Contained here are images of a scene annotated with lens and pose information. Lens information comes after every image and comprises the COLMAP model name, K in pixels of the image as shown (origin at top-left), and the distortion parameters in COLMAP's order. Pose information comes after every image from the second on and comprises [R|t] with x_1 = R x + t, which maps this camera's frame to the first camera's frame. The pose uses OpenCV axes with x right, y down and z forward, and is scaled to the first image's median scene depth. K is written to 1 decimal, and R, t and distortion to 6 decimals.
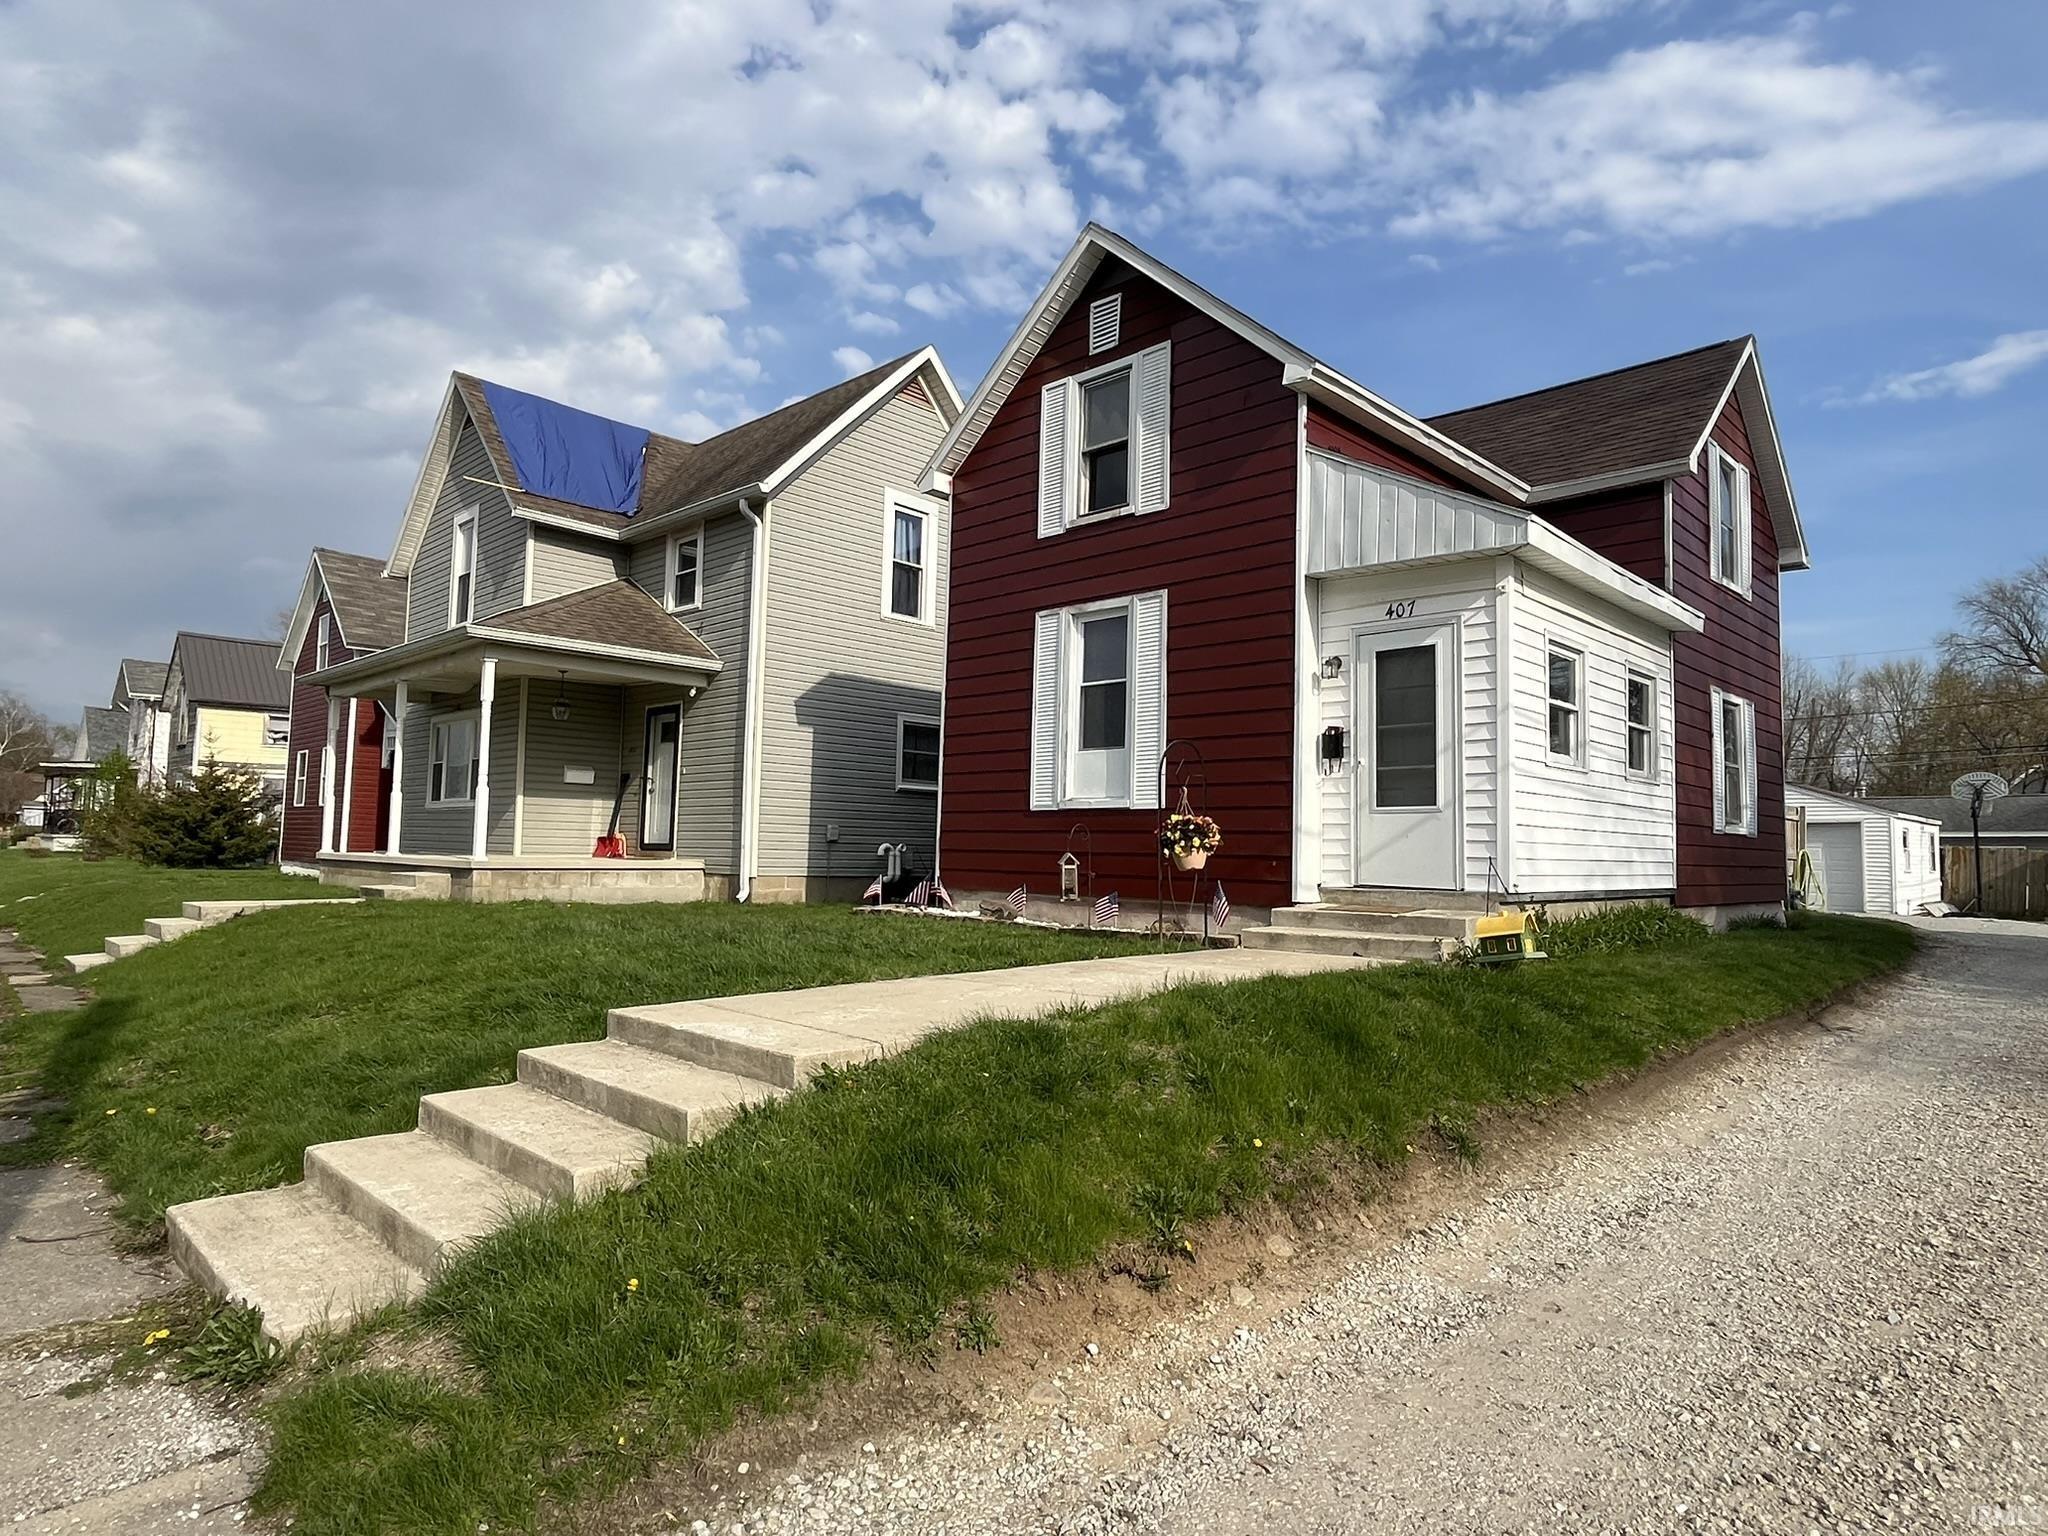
lens RADIAL K [[1176.6, 0, 1006.4], [0, 1176.6, 778.0], [0, 0, 1]] dist [-0.012080, 0.003235]
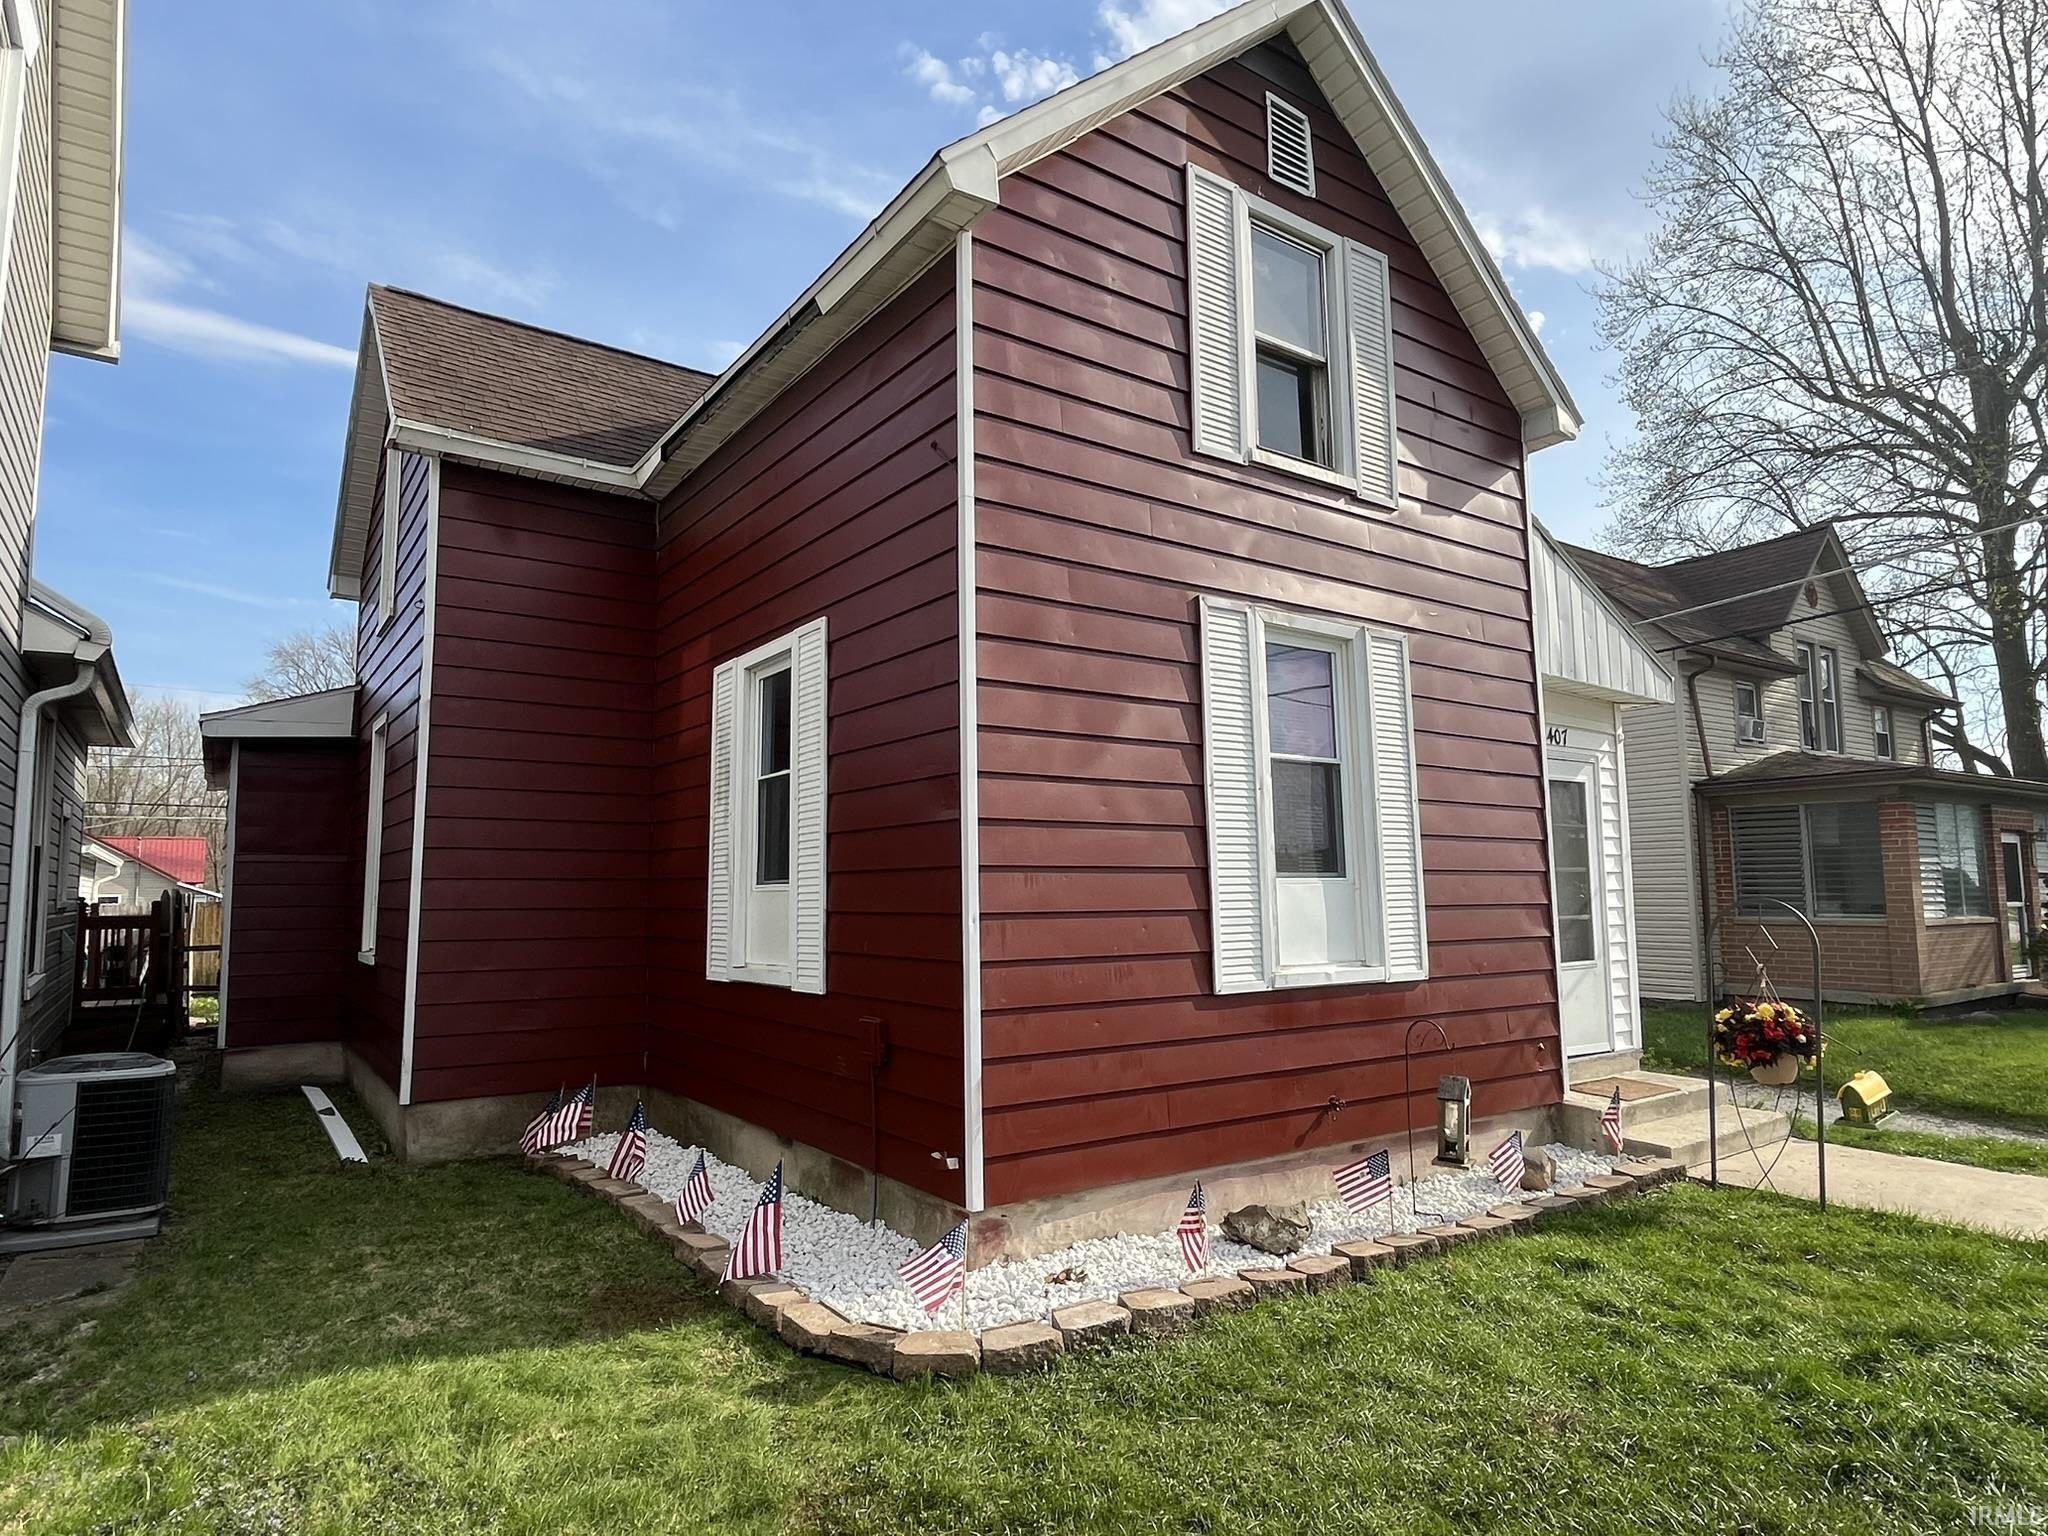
lens RADIAL K [[1176.6, 0, 1023.2], [0, 1176.6, 778.9], [0, 0, 1]] dist [-0.012080, 0.003235]
pose [[0.173402, 0.073287, 0.982121, -0.493656], [-0.054275, 0.996423, -0.064772, -0.026822], [-0.983354, -0.042073, 0.176759, 1.021363]]
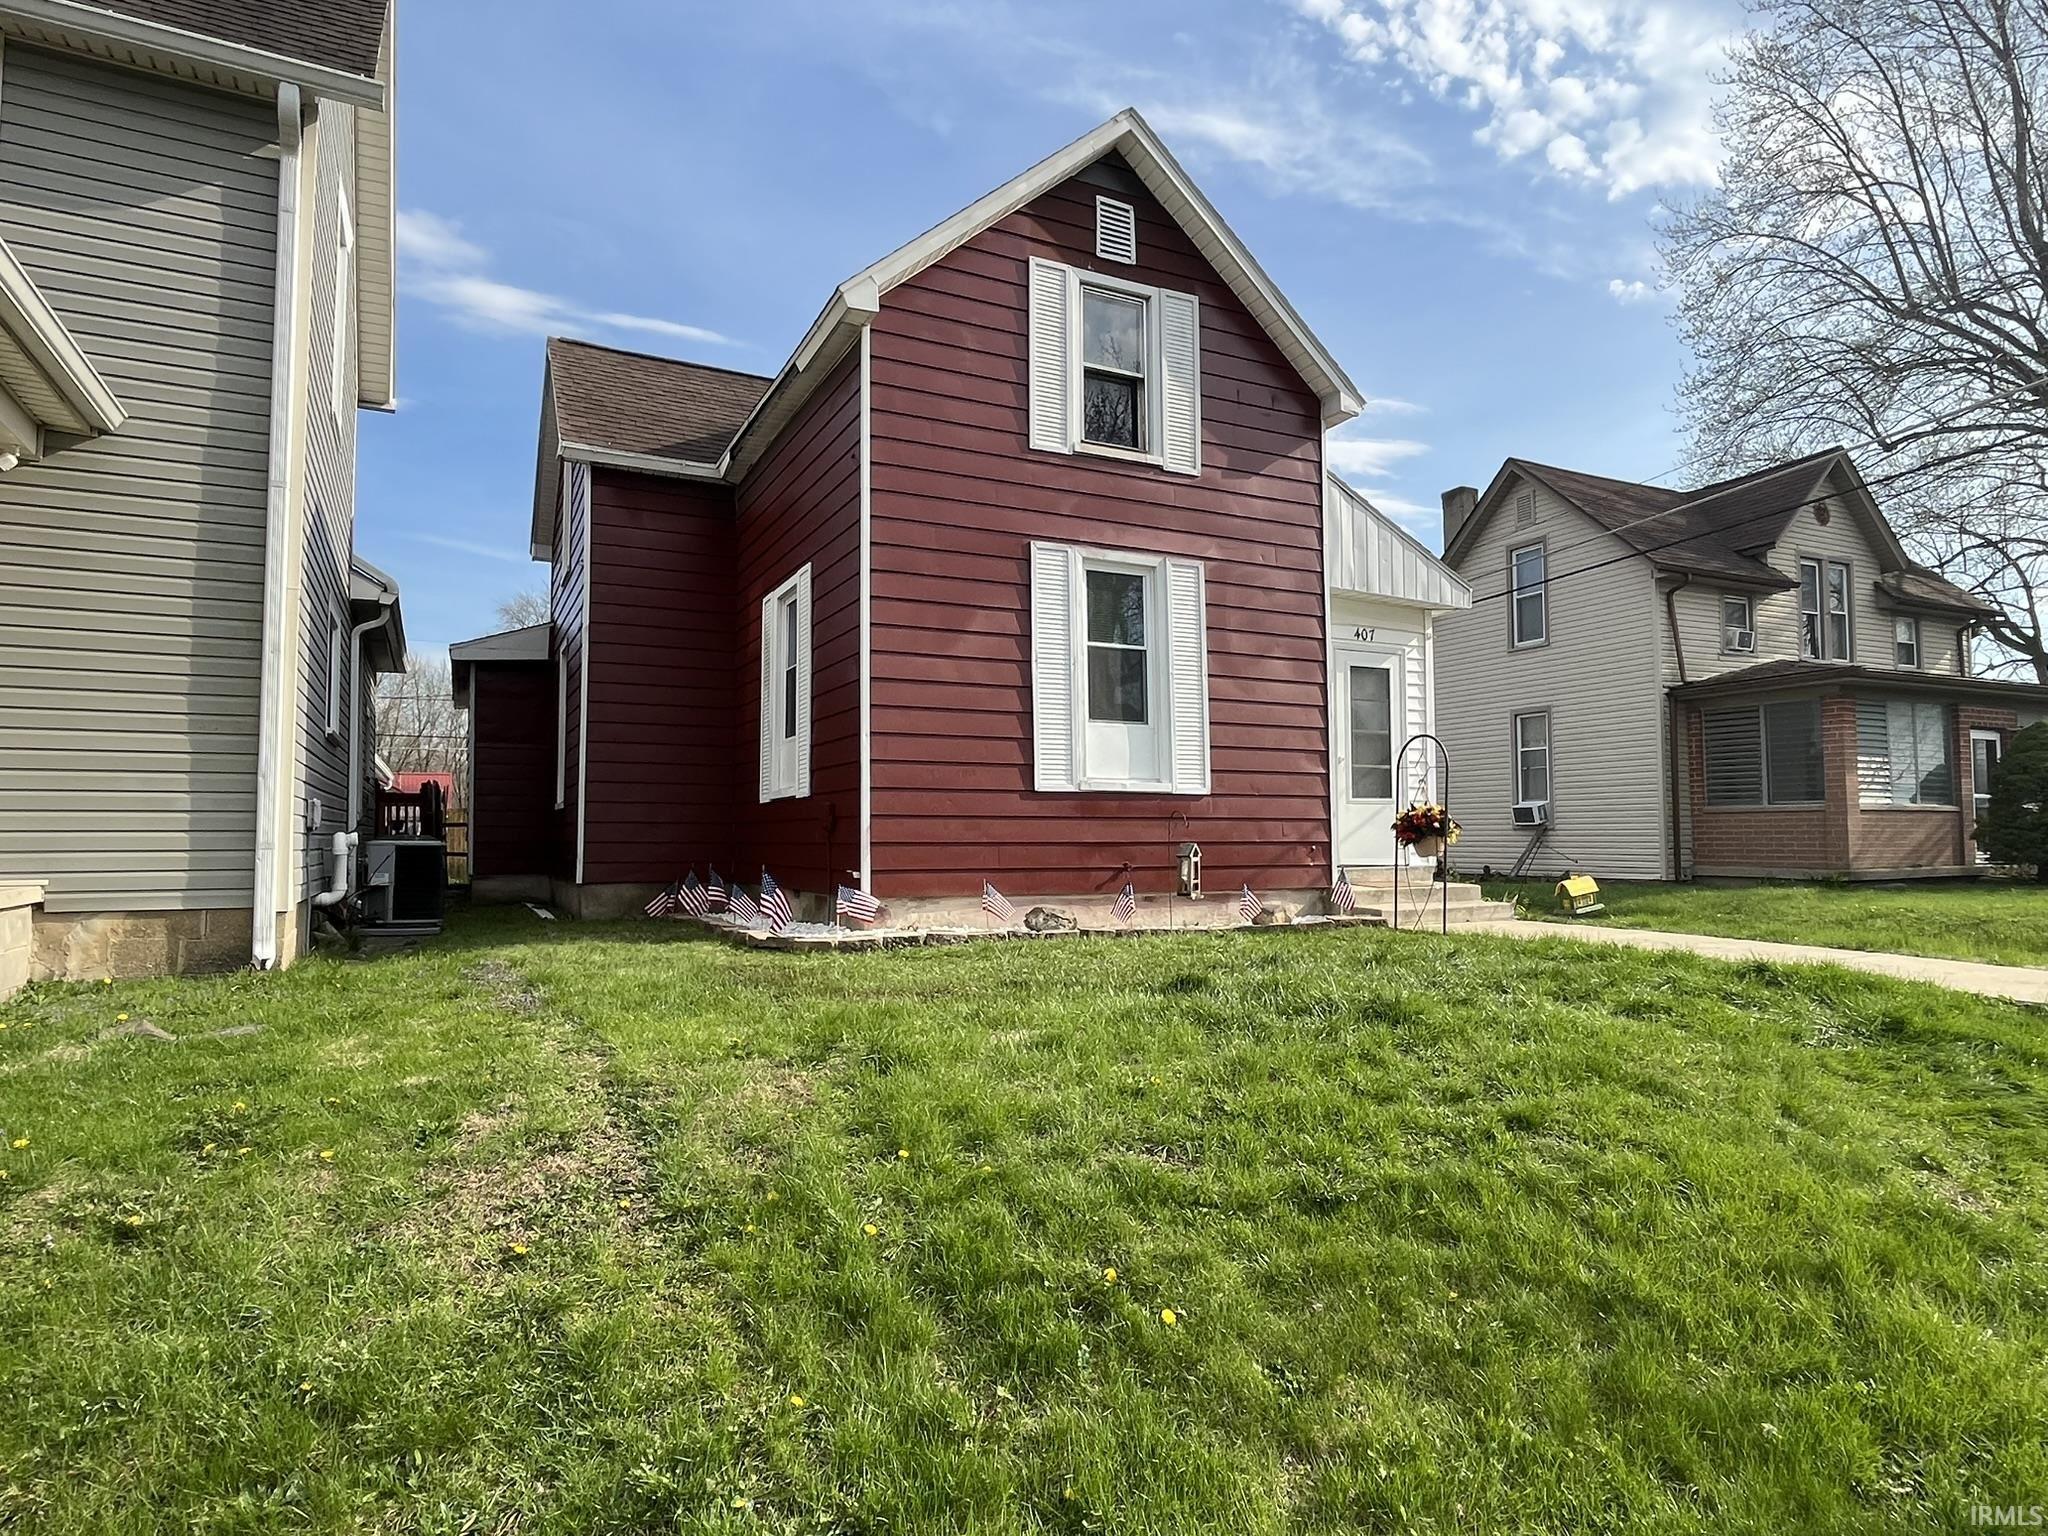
lens RADIAL K [[1176.6, 0, 1028.2], [0, 1176.6, 783.8], [0, 0, 1]] dist [-0.012080, 0.003235]
pose [[0.320295, 0.021884, 0.947065, -0.749654], [-0.052724, 0.998595, -0.005243, 0.027803], [-0.945850, -0.048254, 0.320998, 0.769542]]
